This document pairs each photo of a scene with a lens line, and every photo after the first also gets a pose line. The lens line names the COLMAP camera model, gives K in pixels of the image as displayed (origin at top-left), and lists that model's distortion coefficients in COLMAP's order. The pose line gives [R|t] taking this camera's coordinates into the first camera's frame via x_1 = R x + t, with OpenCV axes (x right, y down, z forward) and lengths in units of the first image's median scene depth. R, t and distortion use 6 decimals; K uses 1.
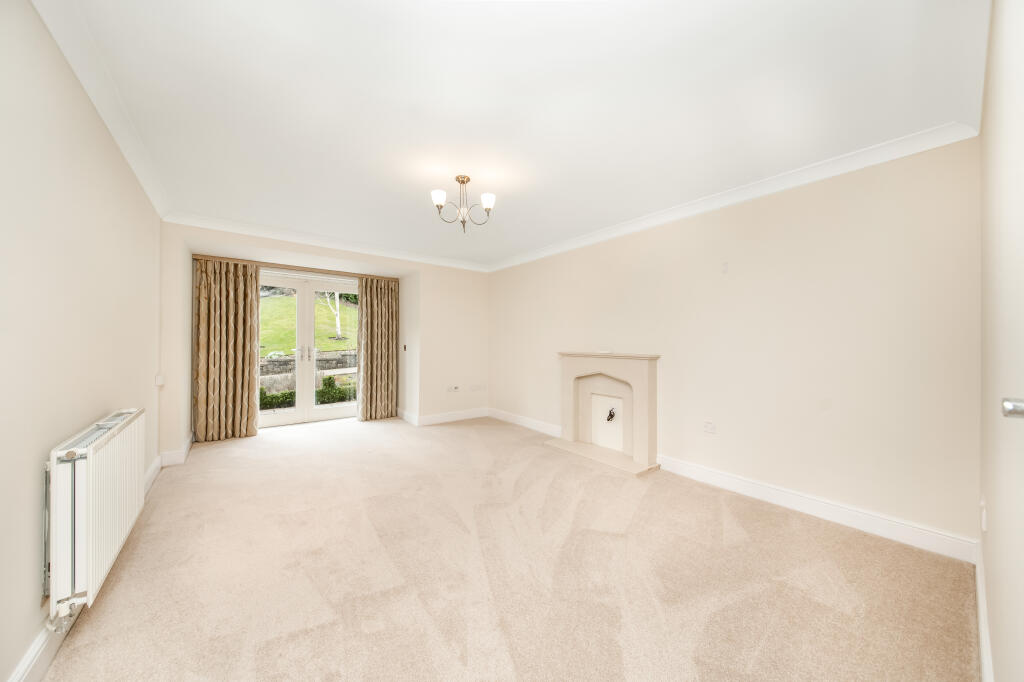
lens RADIAL K [[357.7, 0, 525.8], [0, 357.7, 341.5], [0, 0, 1]] dist [-0.000041, -0.000006]
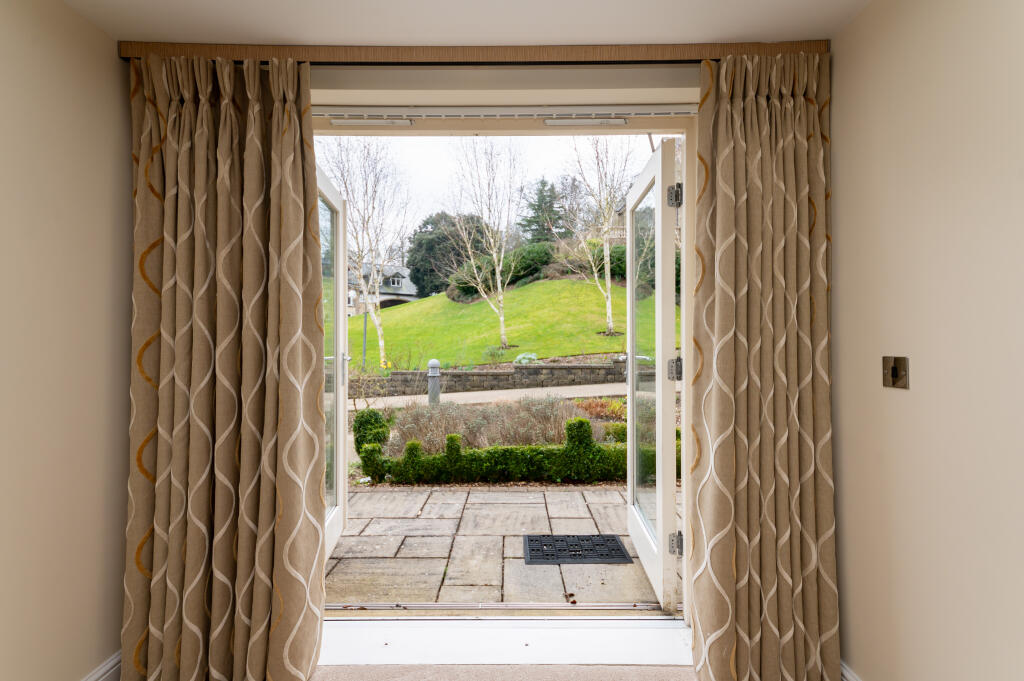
lens RADIAL K [[477.2, 0, 512.0], [0, 477.2, 340.5], [0, 0, 1]] dist [-0.000515, -0.000056]
pose [[0.769506, -0.002506, -0.638635, -0.142243], [0.006111, 0.999975, 0.003439, -0.000390], [0.638611, -0.006549, 0.769502, 0.293391]]
